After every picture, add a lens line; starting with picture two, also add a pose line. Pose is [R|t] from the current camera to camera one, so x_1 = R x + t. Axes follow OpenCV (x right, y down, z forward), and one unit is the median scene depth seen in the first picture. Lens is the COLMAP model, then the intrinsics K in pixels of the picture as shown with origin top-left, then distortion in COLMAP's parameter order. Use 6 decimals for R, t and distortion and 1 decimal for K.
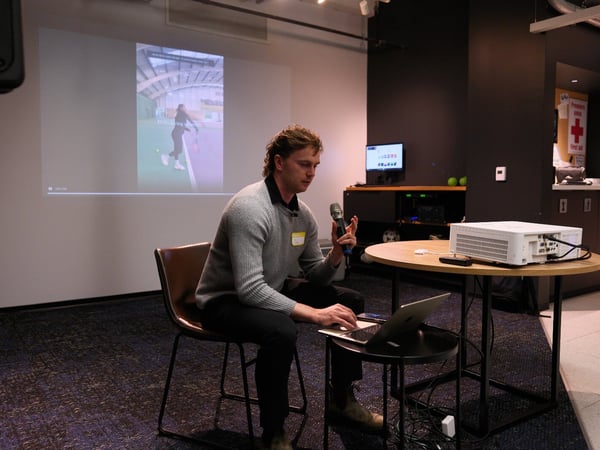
lens RADIAL K [[518.0, 0, 302.8], [0, 518.0, 225.0], [0, 0, 1]] dist [-0.008062, 0.005095]
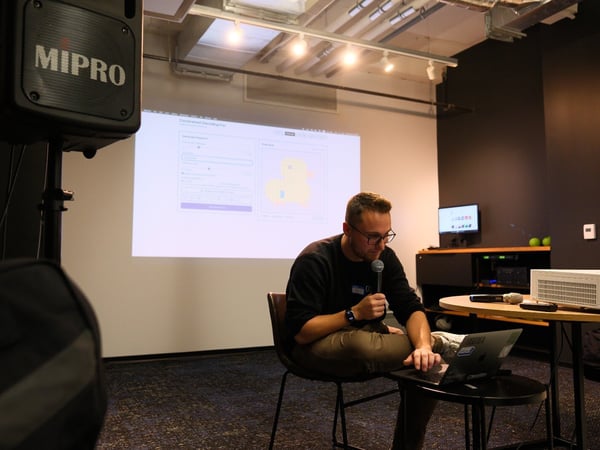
lens RADIAL K [[519.5, 0, 268.5], [0, 519.5, 223.5], [0, 0, 1]] dist [-0.012225, 0.013967]
pose [[0.980485, -0.014682, -0.196046, -0.002257], [-0.013567, 0.989777, -0.141977, 0.034438], [0.196127, 0.141866, 0.970262, -0.028790]]
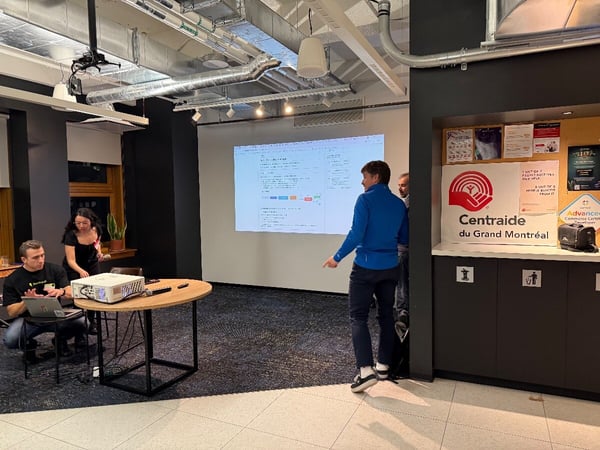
lens RADIAL K [[424.3, 0, 300.0], [0, 424.3, 225.0], [0, 0, 1]] dist [0.002784, 0.000303]
pose [[0.482643, 0.045228, -0.874648, 1.245989], [-0.047321, 0.998554, 0.025523, -0.157714], [0.874538, 0.029071, 0.484085, 0.508698]]
